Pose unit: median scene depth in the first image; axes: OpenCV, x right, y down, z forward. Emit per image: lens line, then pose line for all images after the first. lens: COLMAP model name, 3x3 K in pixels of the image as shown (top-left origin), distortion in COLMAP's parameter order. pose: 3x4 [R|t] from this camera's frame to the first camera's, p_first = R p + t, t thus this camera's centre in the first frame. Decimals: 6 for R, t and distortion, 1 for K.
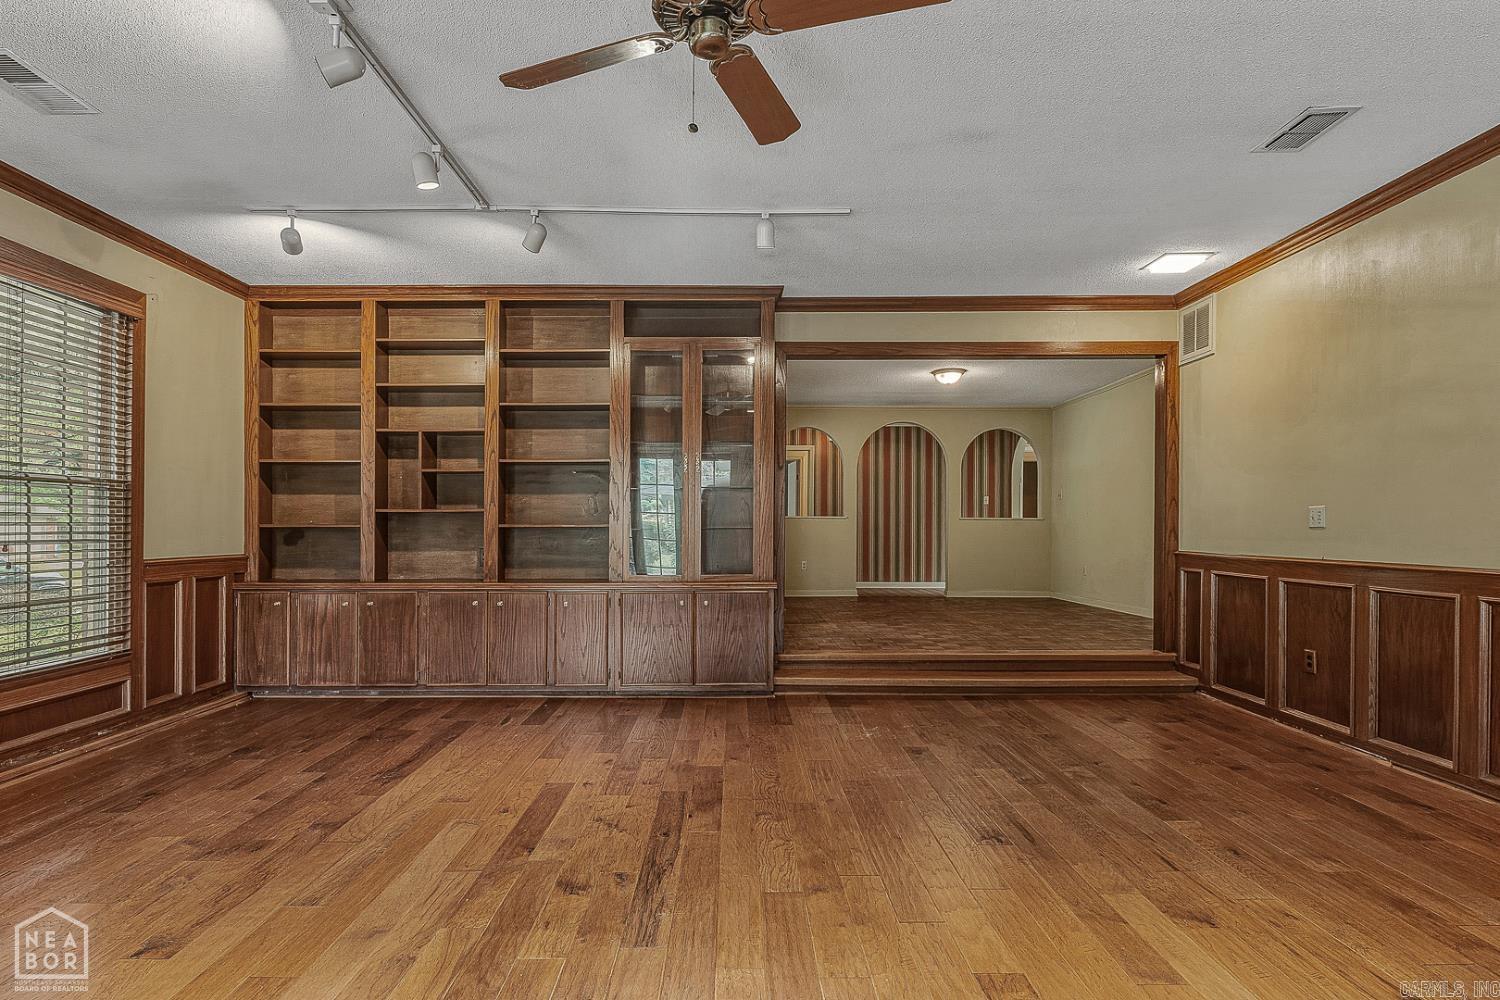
lens RADIAL K [[776.6, 0, 732.6], [0, 776.6, 531.6], [0, 0, 1]] dist [-0.005645, -0.000104]
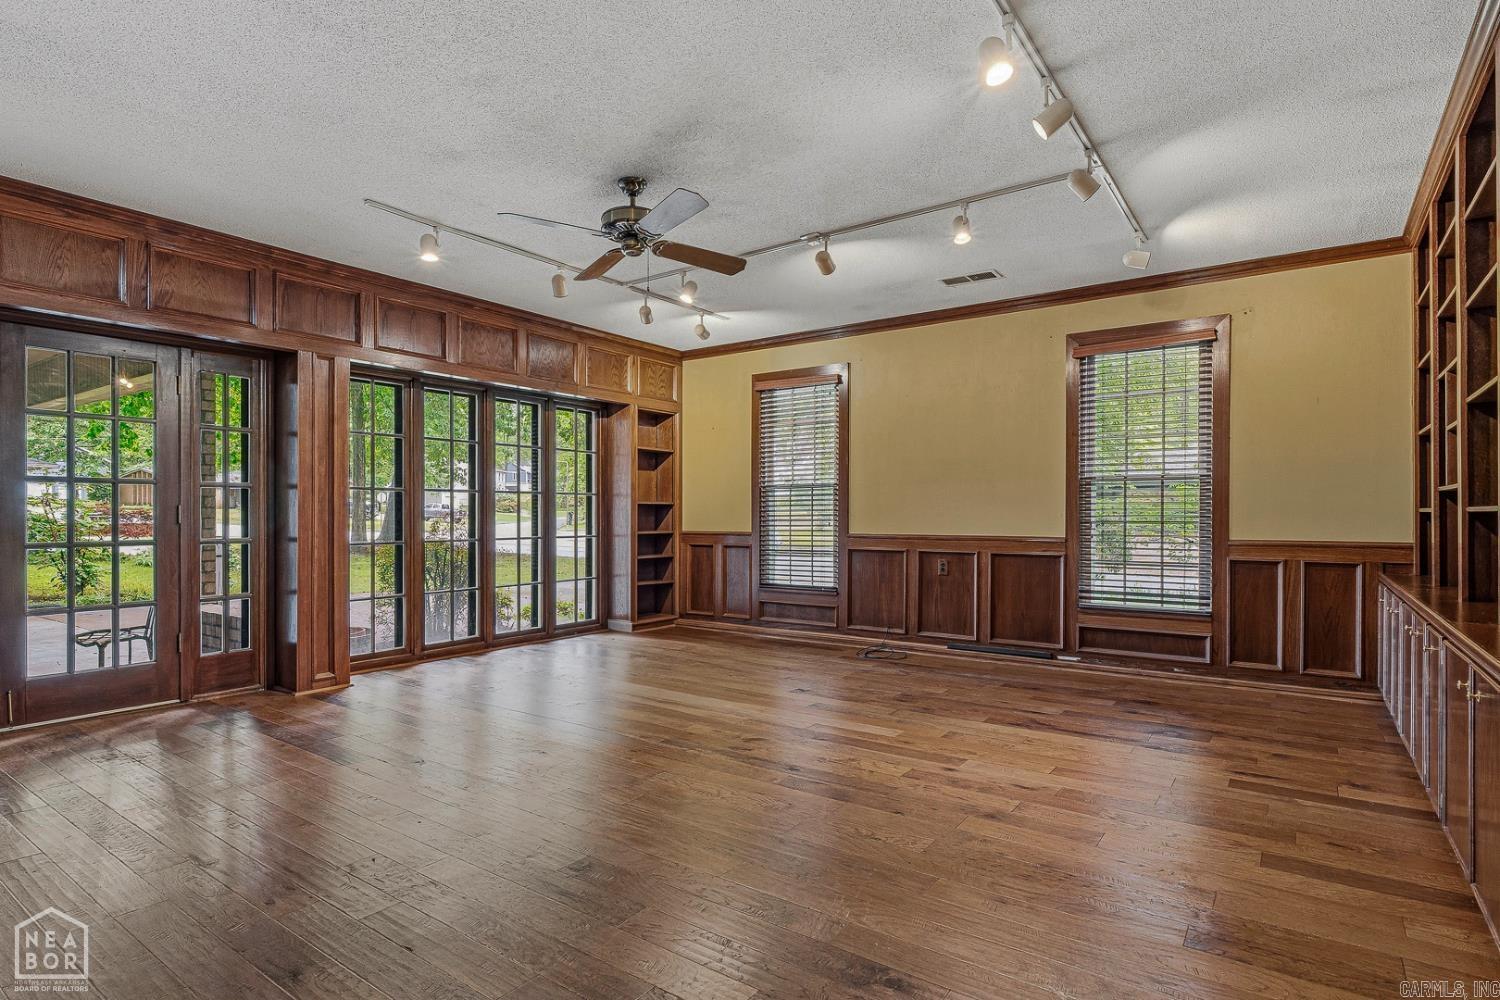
lens RADIAL K [[776.6, 0, 748.1], [0, 776.6, 503.4], [0, 0, 1]] dist [-0.005645, -0.000104]
pose [[-0.578589, -0.002721, -0.815614, 0.671139], [-0.001561, 0.999996, -0.002229, -0.016020], [0.815617, -0.000016, -0.578592, 1.163103]]
